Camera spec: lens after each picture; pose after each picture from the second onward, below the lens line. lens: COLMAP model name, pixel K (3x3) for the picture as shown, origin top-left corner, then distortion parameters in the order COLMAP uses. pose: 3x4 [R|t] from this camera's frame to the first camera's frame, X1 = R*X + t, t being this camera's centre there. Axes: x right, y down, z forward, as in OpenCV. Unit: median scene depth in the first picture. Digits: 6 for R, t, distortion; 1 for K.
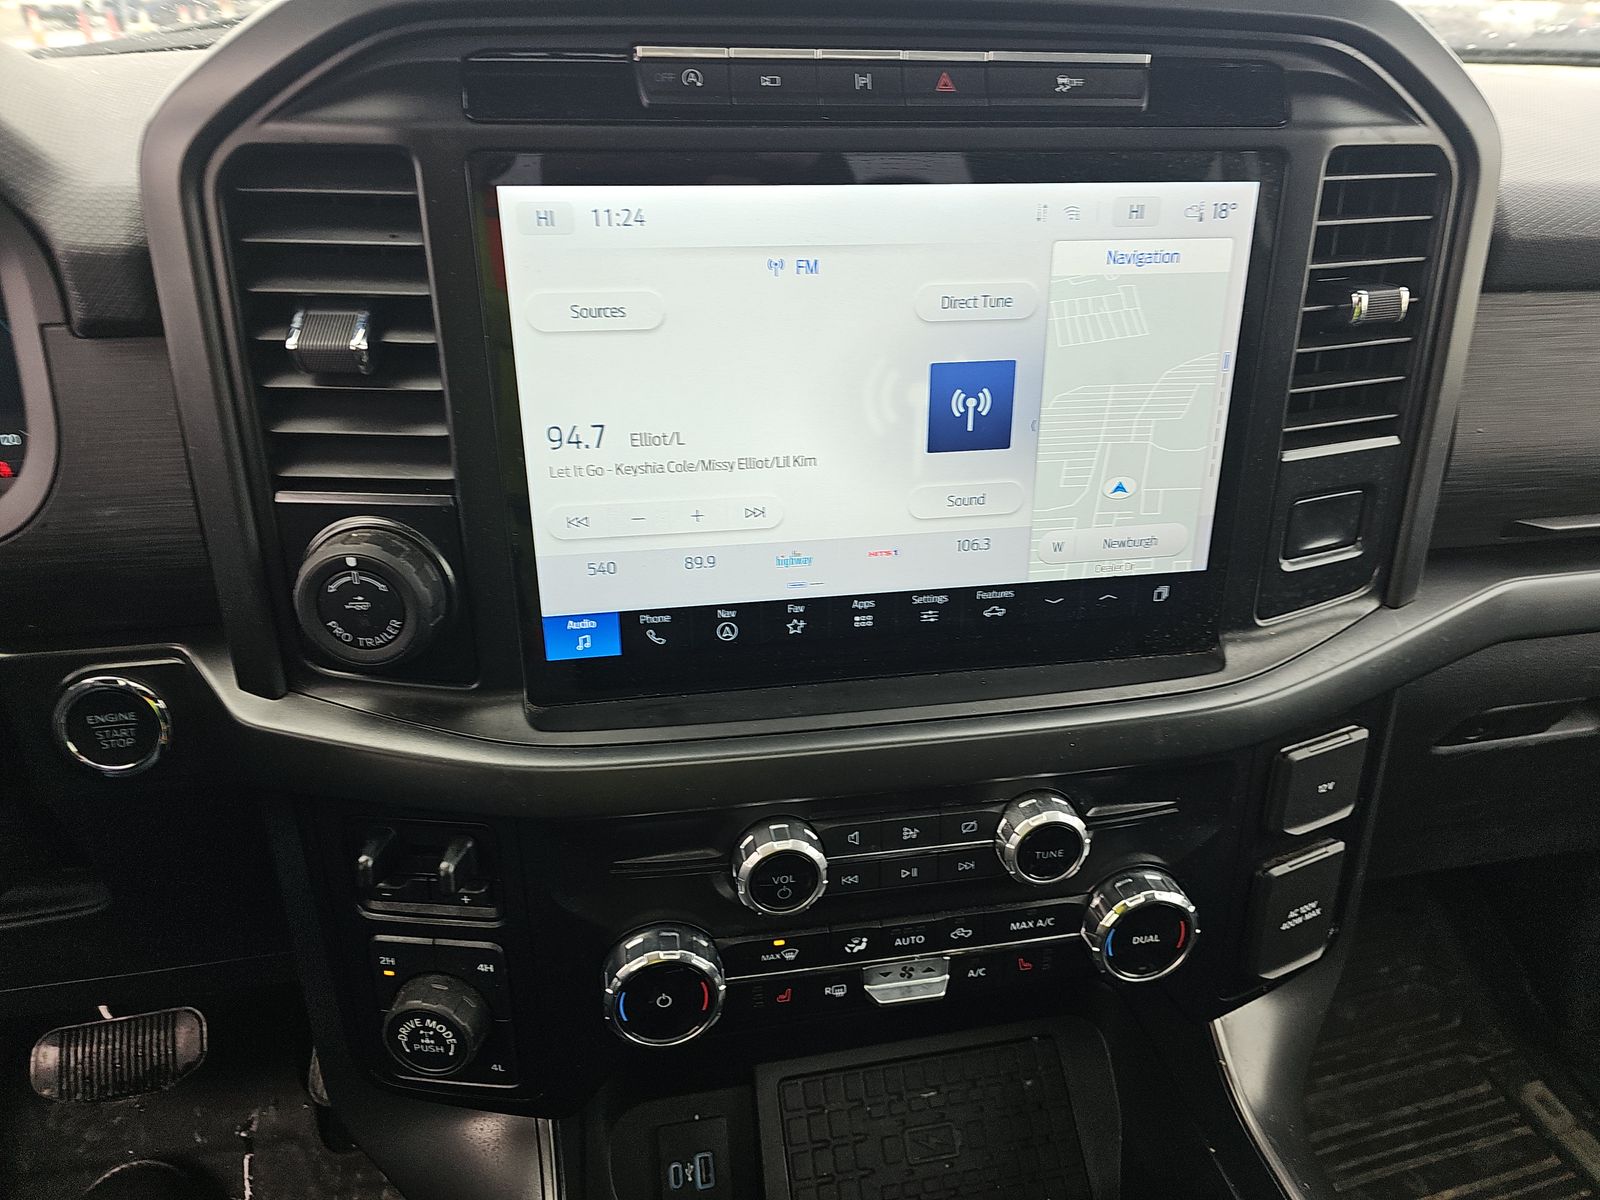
lens RADIAL K [[1087.1, 0, 800.5], [0, 1087.1, 603.5], [0, 0, 1]] dist [0.019768, 0.000493]
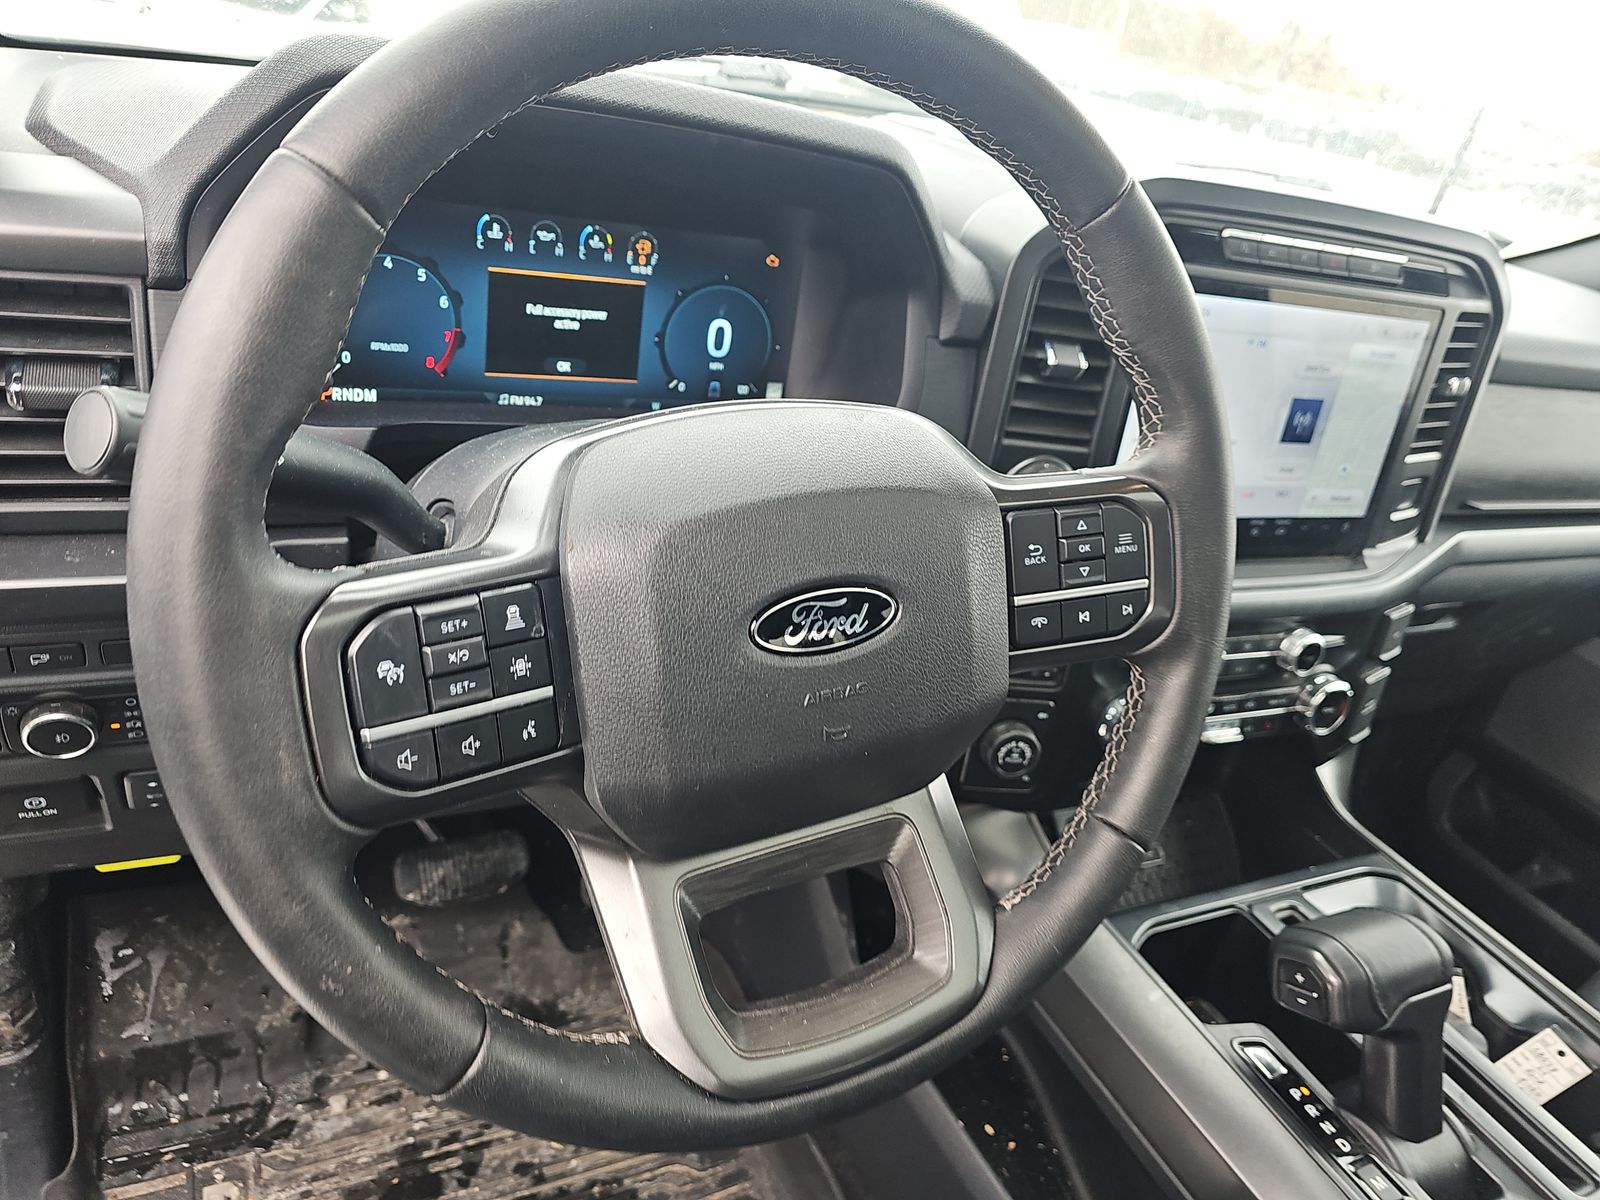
lens RADIAL K [[1068.6, 0, 802.1], [0, 1068.6, 603.2], [0, 0, 1]] dist [0.054779, -0.053904]
pose [[0.955464, 0.034207, 0.293117, -1.165855], [-0.039936, 0.999110, 0.013578, 0.141130], [-0.292391, -0.024679, 0.955980, -0.542757]]
